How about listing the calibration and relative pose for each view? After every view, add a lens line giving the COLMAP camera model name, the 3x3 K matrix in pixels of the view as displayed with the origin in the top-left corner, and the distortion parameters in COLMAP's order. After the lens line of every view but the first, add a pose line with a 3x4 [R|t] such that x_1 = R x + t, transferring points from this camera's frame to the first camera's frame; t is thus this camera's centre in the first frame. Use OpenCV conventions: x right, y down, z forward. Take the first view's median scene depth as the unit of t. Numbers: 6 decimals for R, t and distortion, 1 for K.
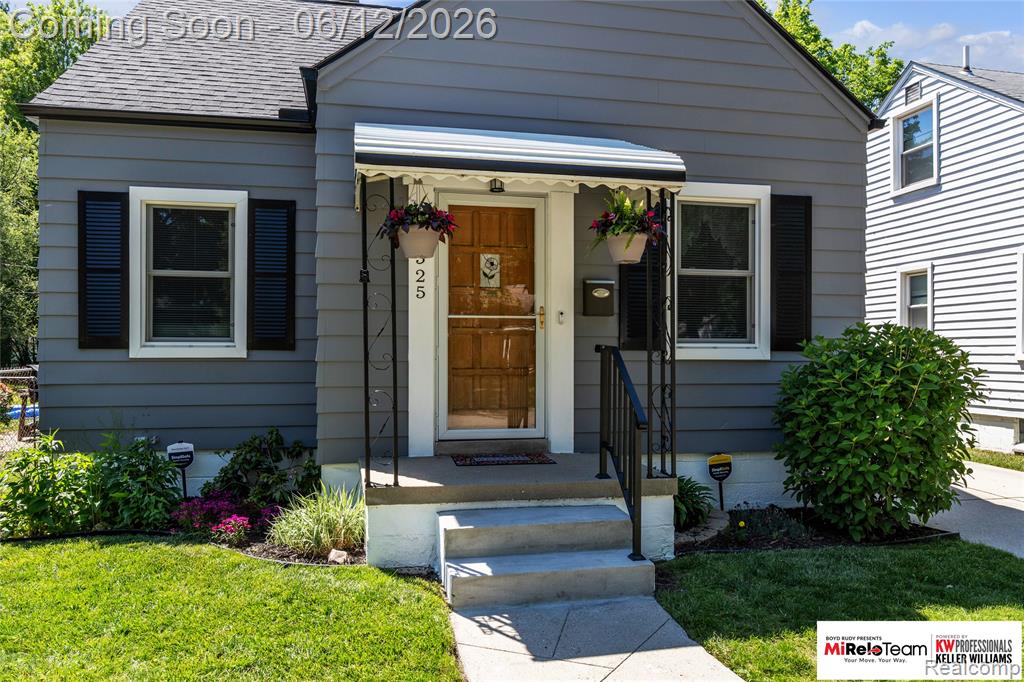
lens RADIAL K [[730.7, 0, 513.3], [0, 730.7, 356.9], [0, 0, 1]] dist [-0.002050, 0.008101]
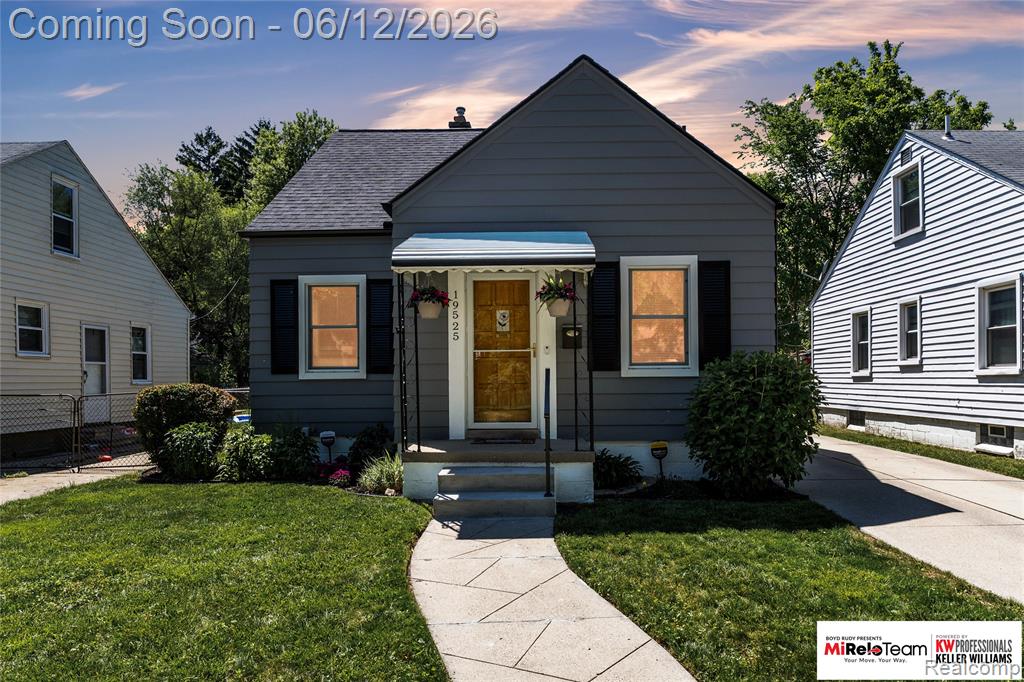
lens RADIAL K [[609.4, 0, 522.4], [0, 609.4, 376.8], [0, 0, 1]] dist [-0.000667, -0.000835]
pose [[0.976799, -0.010429, -0.213903, 0.282836], [0.009795, 0.999944, -0.004023, 0.006226], [0.213933, 0.001834, 0.976847, -0.255977]]
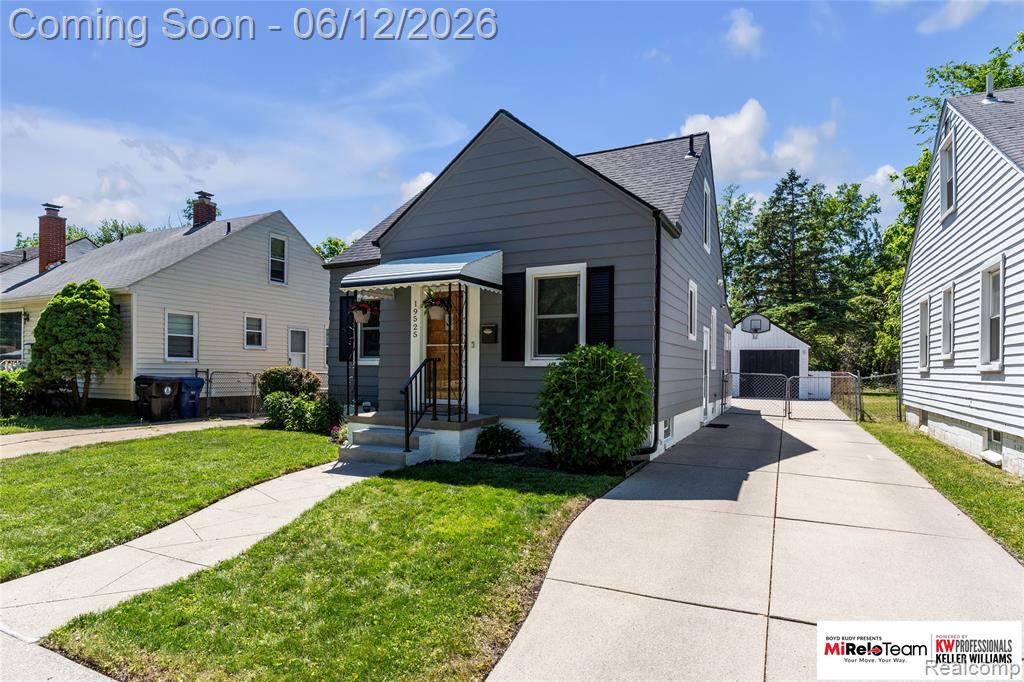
lens RADIAL K [[550.2, 0, 516.0], [0, 550.2, 365.8], [0, 0, 1]] dist [-0.011897, 0.001626]
pose [[0.786167, 0.003188, -0.618006, 1.052532], [-0.008128, 0.999954, -0.005183, 0.009953], [0.617961, 0.009098, 0.786156, -0.089729]]
